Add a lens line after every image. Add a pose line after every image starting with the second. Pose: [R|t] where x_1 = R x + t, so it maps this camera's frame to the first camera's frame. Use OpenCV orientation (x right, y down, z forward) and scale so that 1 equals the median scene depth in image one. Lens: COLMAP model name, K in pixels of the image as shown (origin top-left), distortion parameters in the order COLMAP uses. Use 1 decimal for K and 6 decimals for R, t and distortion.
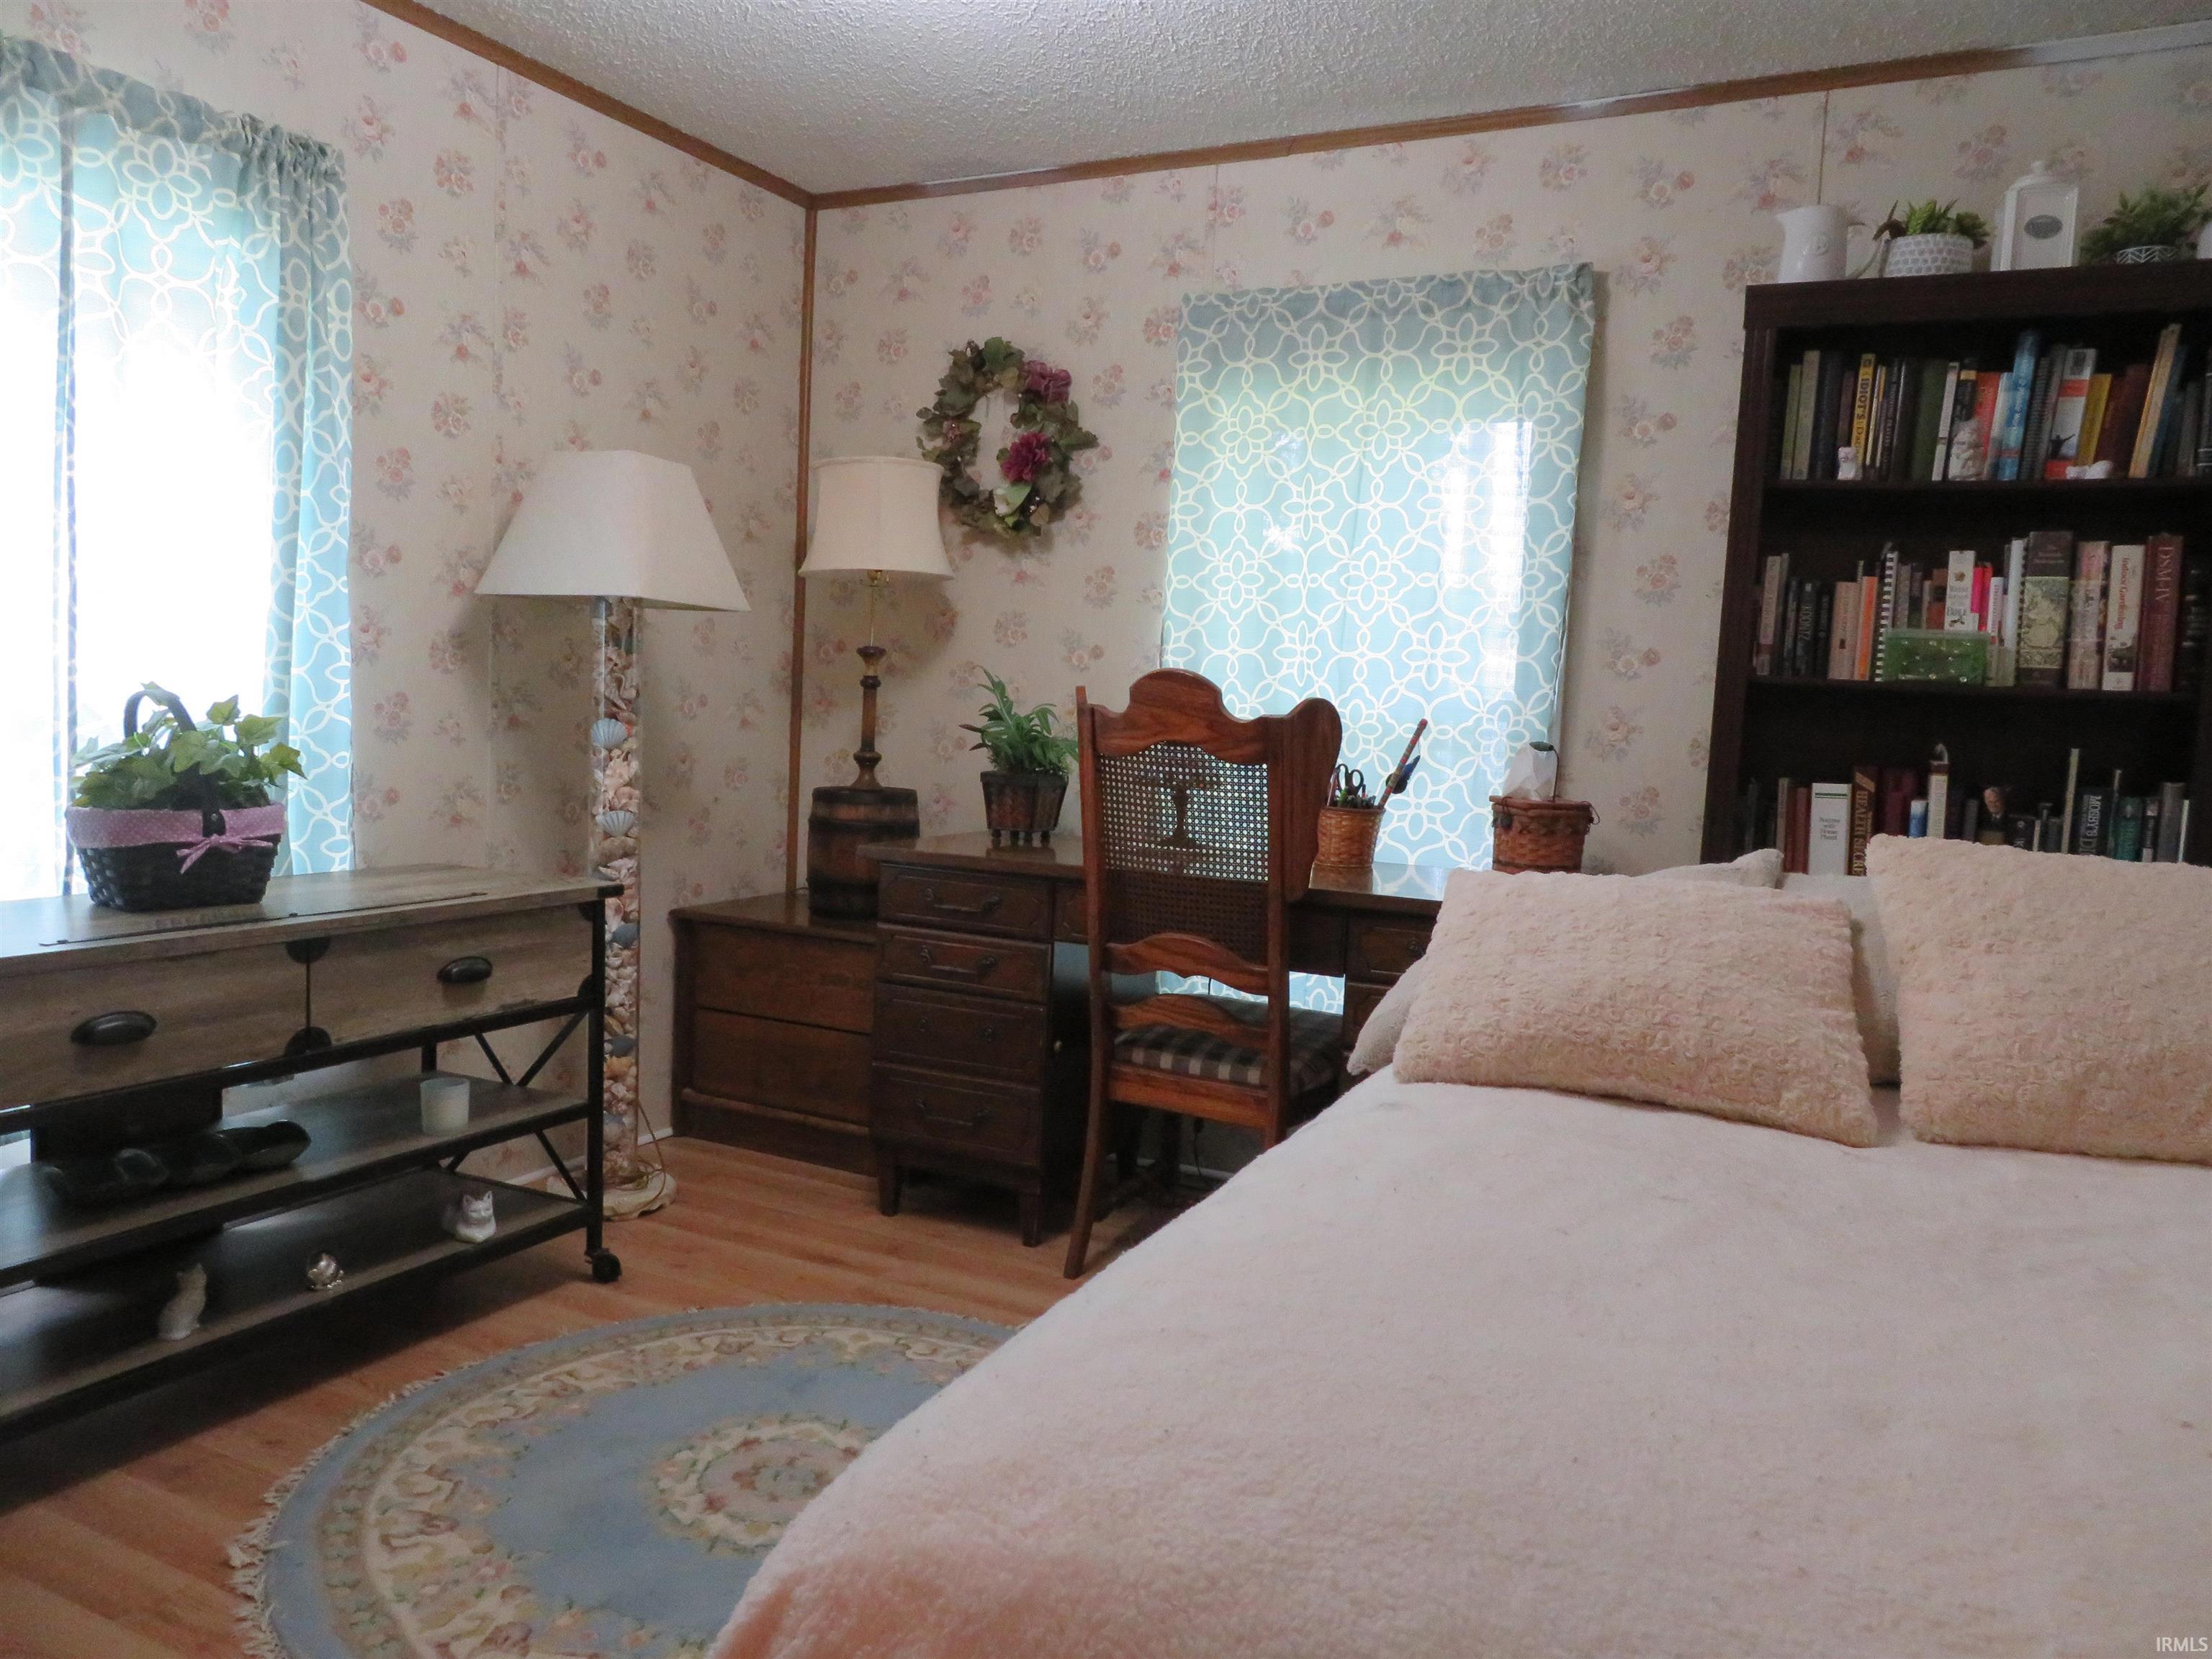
lens RADIAL K [[1593.2, 0, 1102.0], [0, 1593.2, 832.8], [0, 0, 1]] dist [-0.014798, 0.017646]
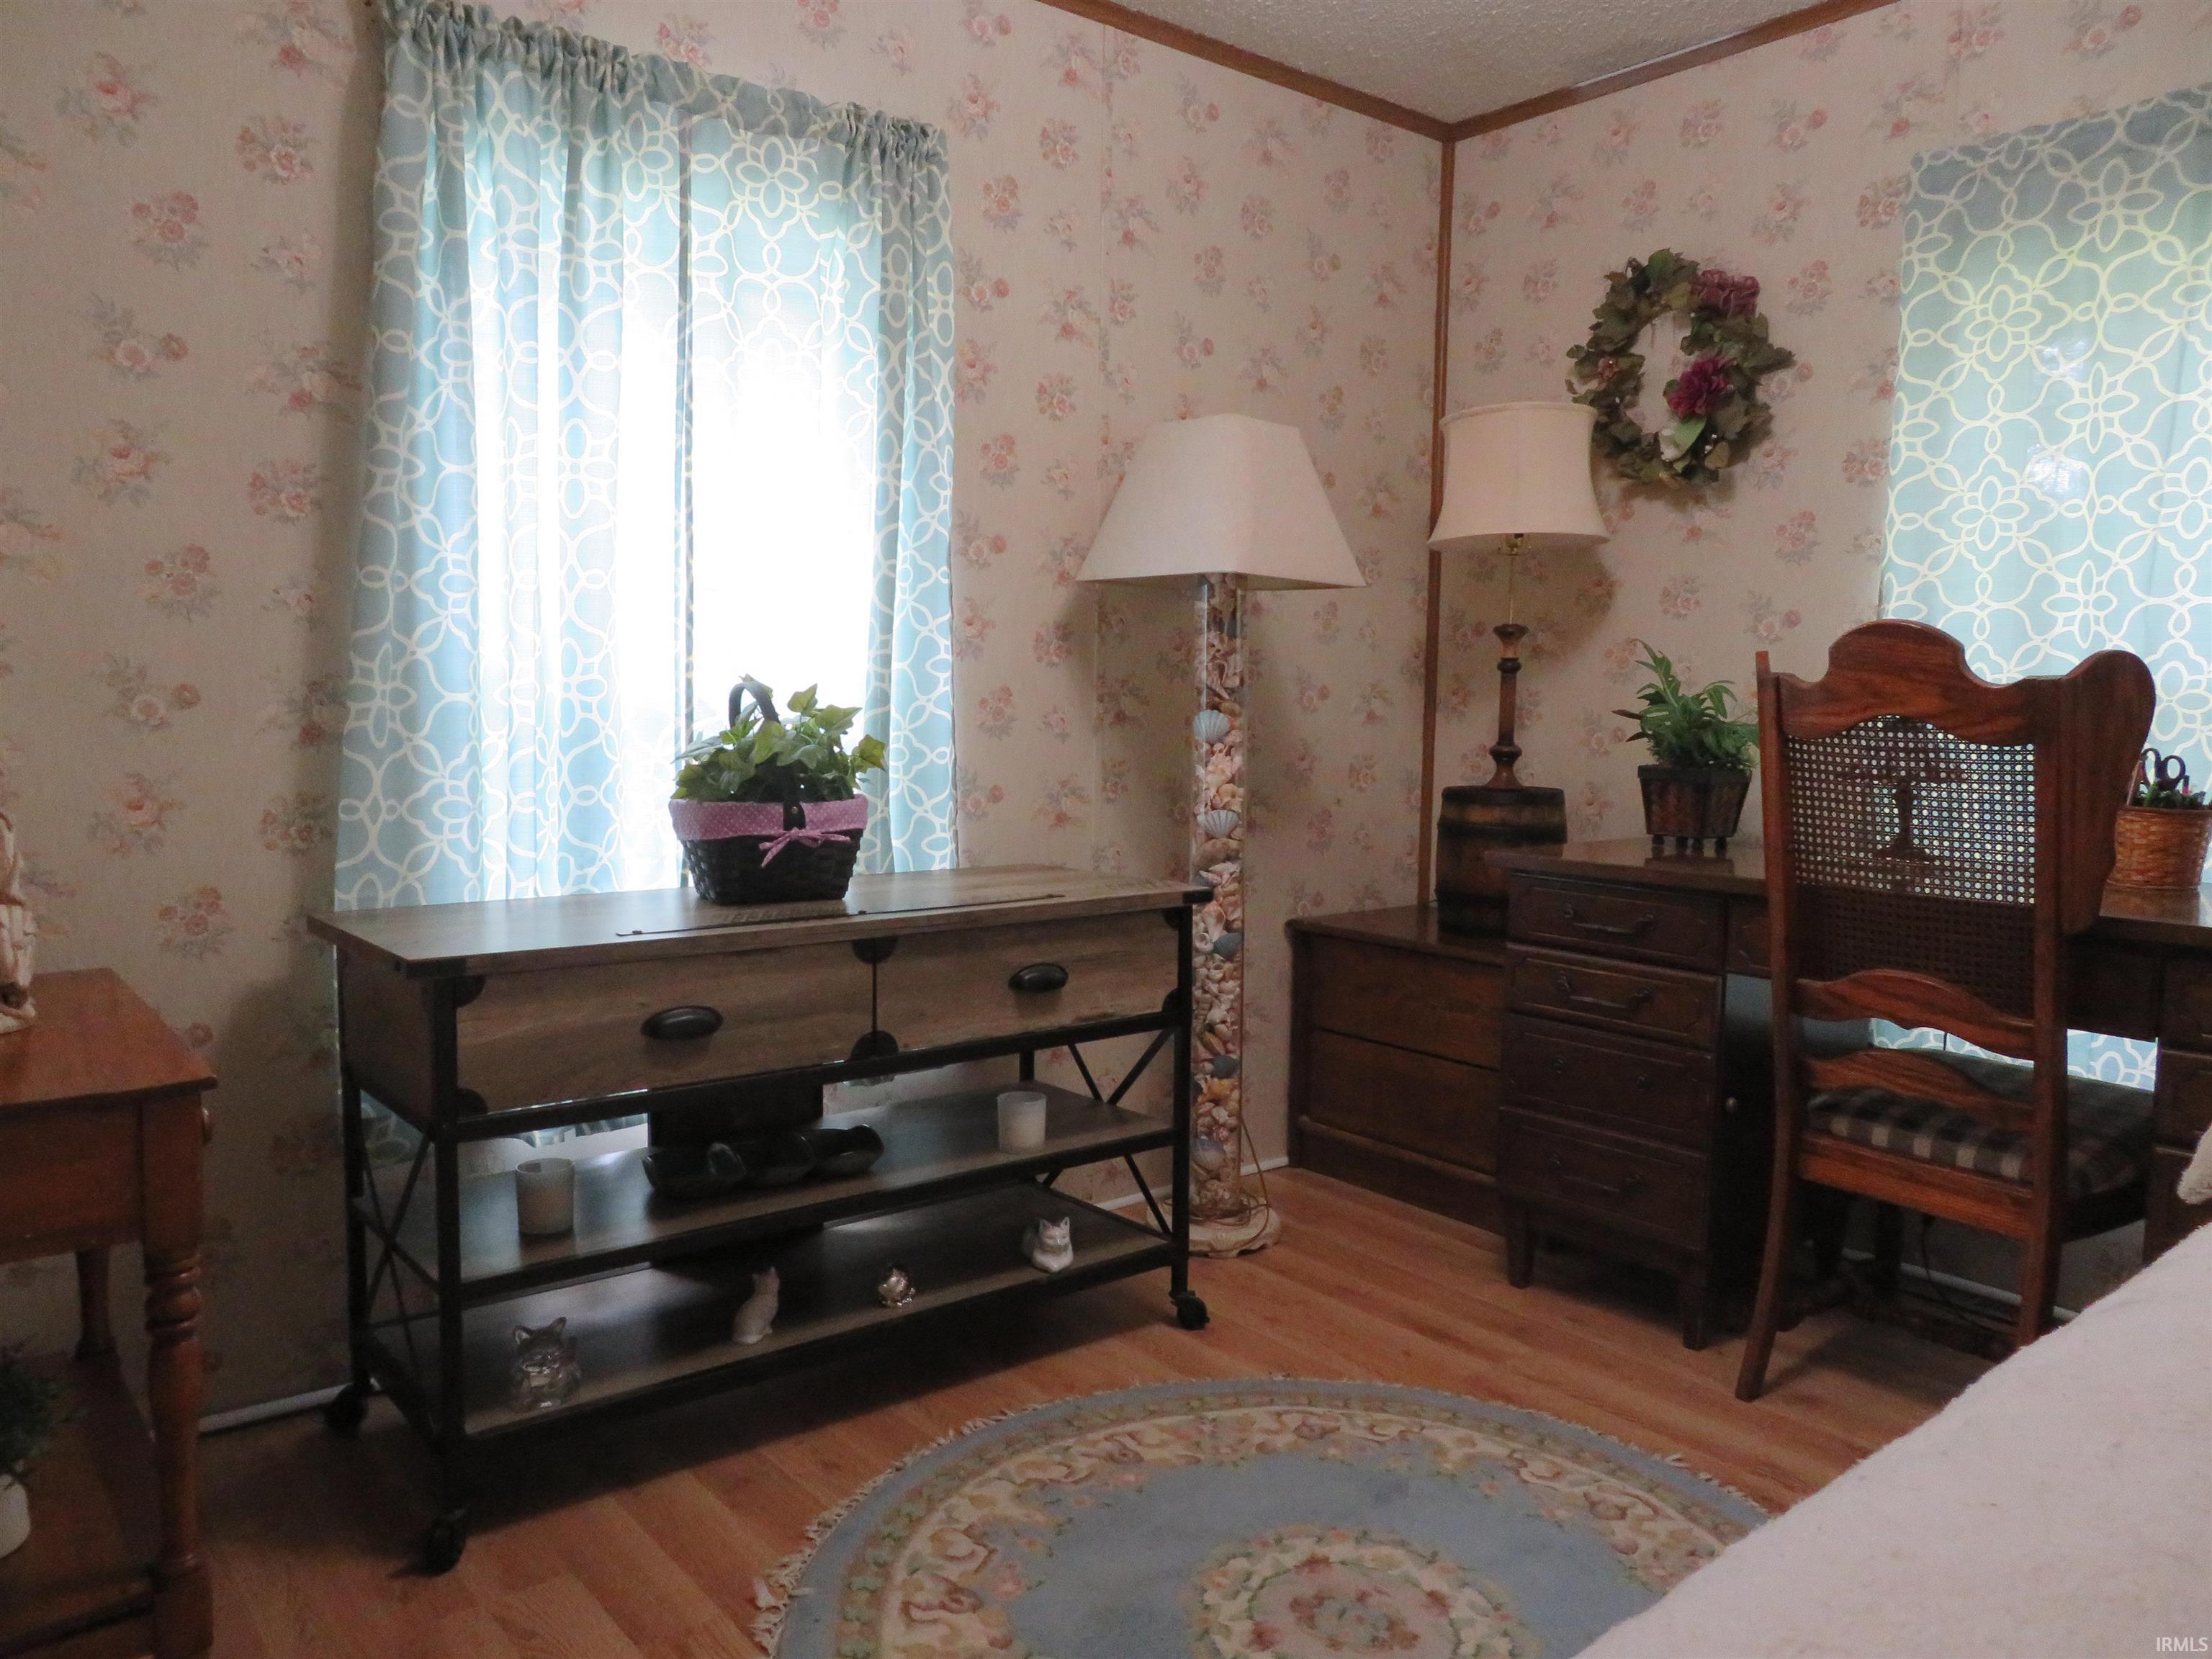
lens RADIAL K [[1593.2, 0, 1100.0], [0, 1593.2, 826.0], [0, 0, 1]] dist [-0.014798, 0.017646]
pose [[0.911272, 0.005713, -0.411765, 0.011825], [-0.011259, 0.999876, -0.011045, 0.006658], [0.411650, 0.014701, 0.911223, 0.142712]]
